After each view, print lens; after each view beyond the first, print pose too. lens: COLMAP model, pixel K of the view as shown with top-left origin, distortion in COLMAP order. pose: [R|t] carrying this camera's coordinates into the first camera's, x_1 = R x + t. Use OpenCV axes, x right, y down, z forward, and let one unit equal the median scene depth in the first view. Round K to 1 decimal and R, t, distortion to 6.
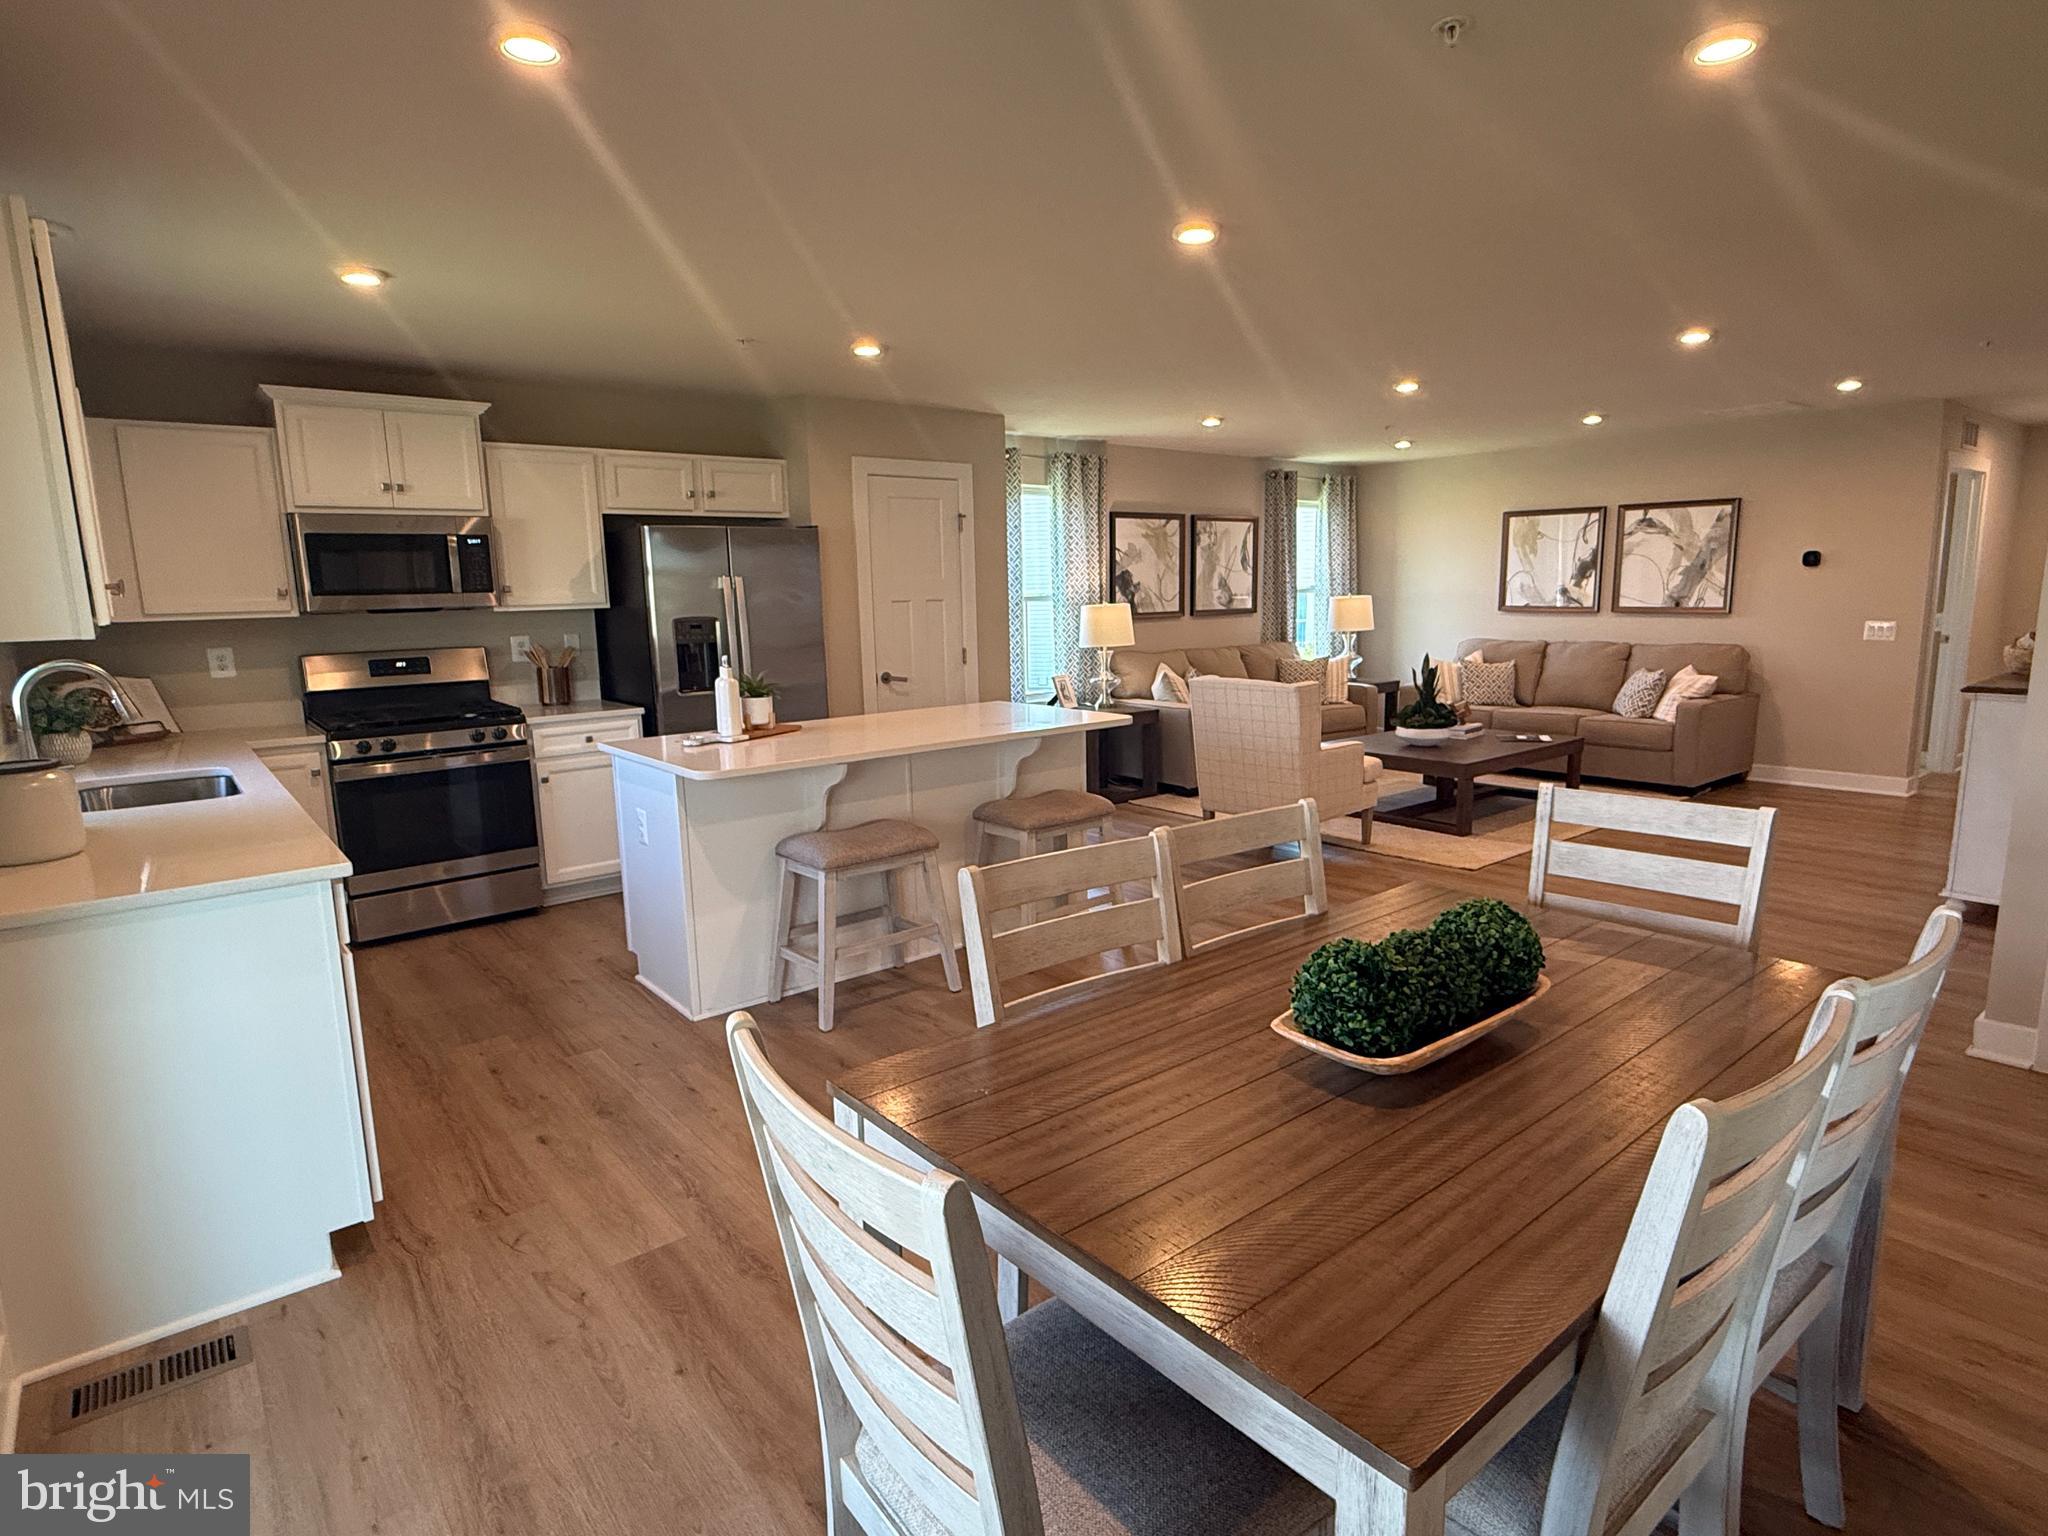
lens RADIAL K [[1082.2, 0, 1014.9], [0, 1082.2, 769.7], [0, 0, 1]] dist [-0.001719, -0.000308]
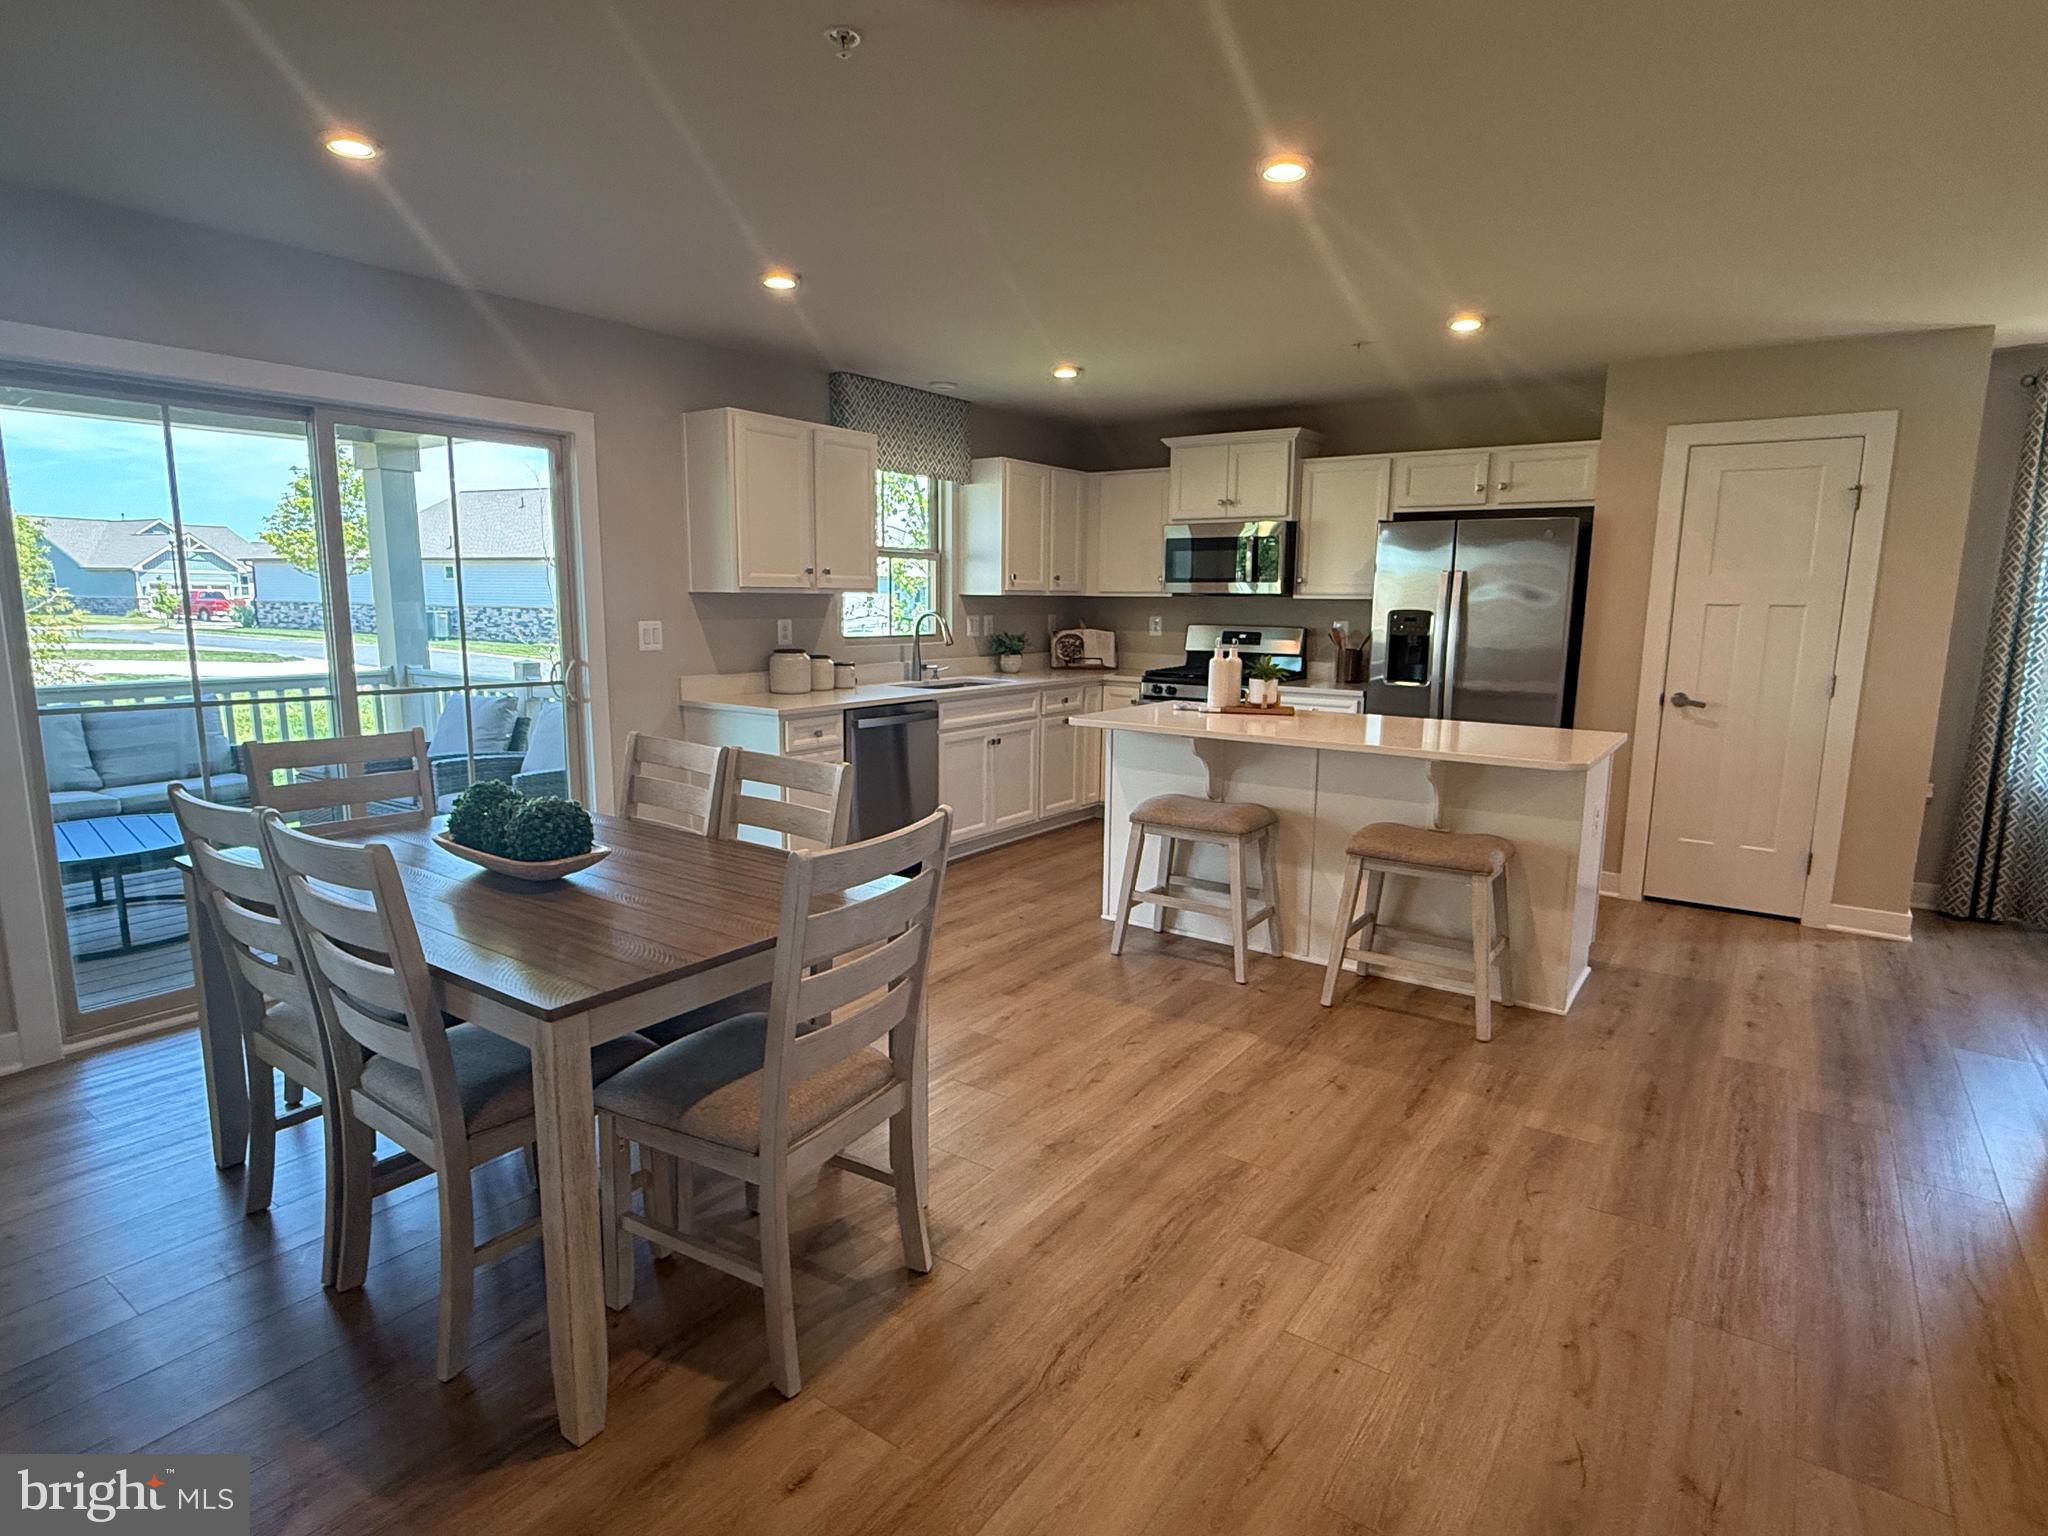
lens RADIAL K [[1082.2, 0, 1014.9], [0, 1082.2, 769.7], [0, 0, 1]] dist [-0.001719, -0.000308]
pose [[0.264269, 0.181321, -0.947251, 0.493183], [-0.176041, 0.974737, 0.137470, -0.055074], [0.948246, 0.130426, 0.289513, 0.293055]]
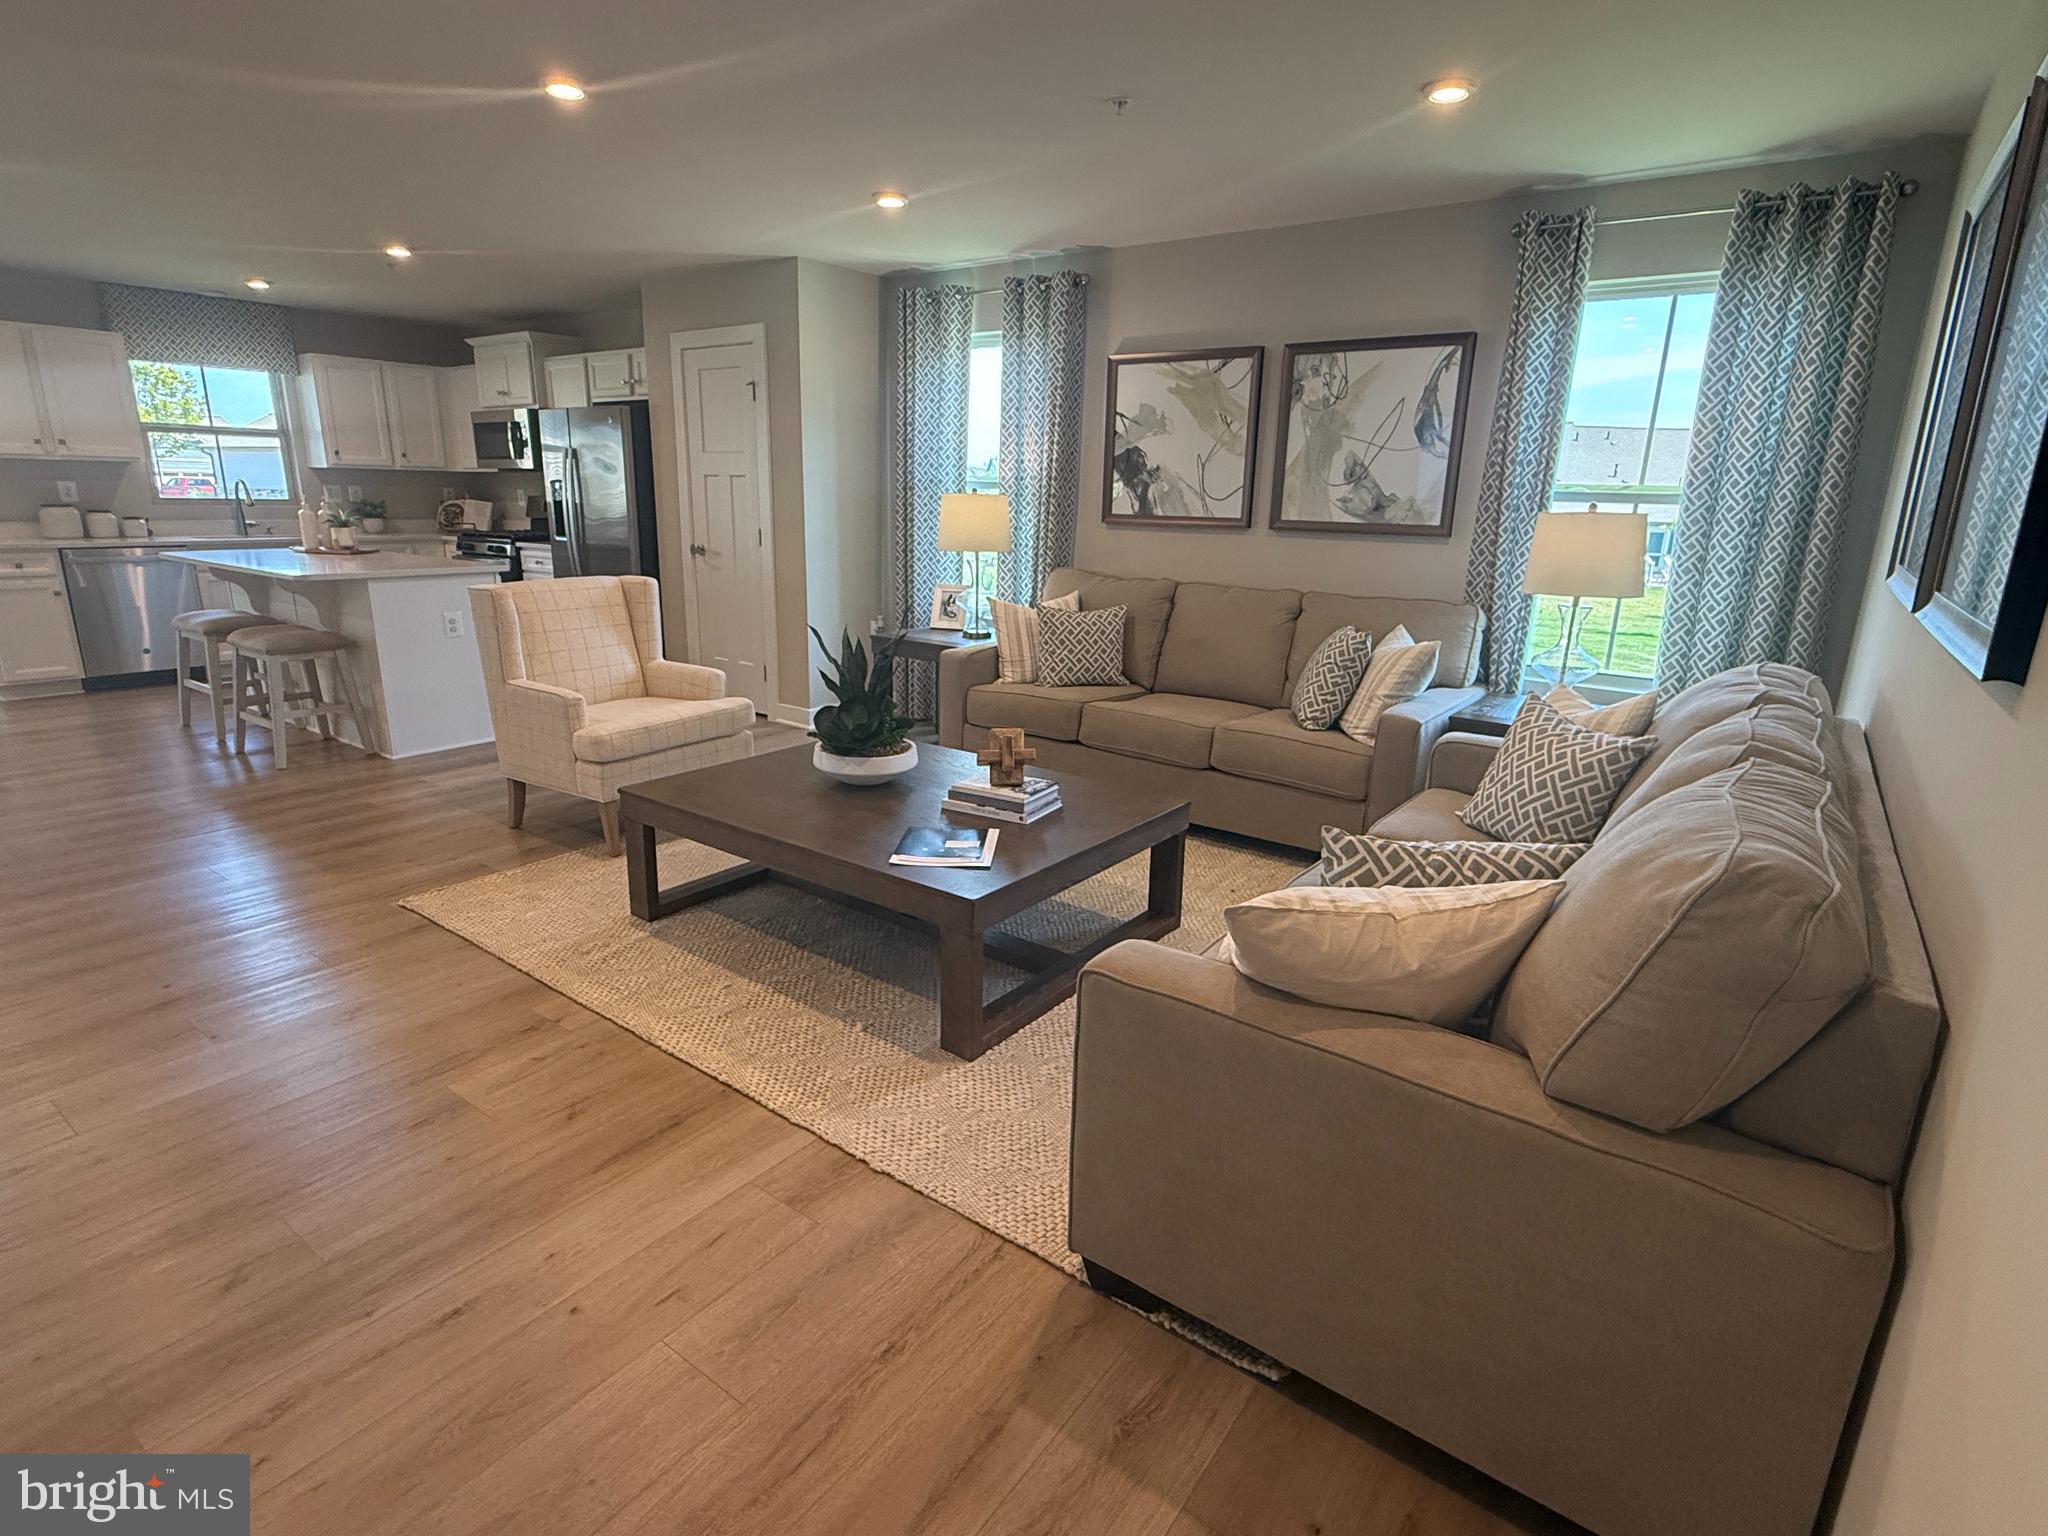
lens RADIAL K [[1042.2, 0, 1024.0], [0, 1042.2, 768.0], [0, 0, 1]] dist [-0.000208, 0.000205]
pose [[0.252991, 0.276540, -0.927104, 0.909663], [-0.187111, 0.954171, 0.233554, -0.168772], [0.949202, 0.114384, 0.293141, 0.975188]]
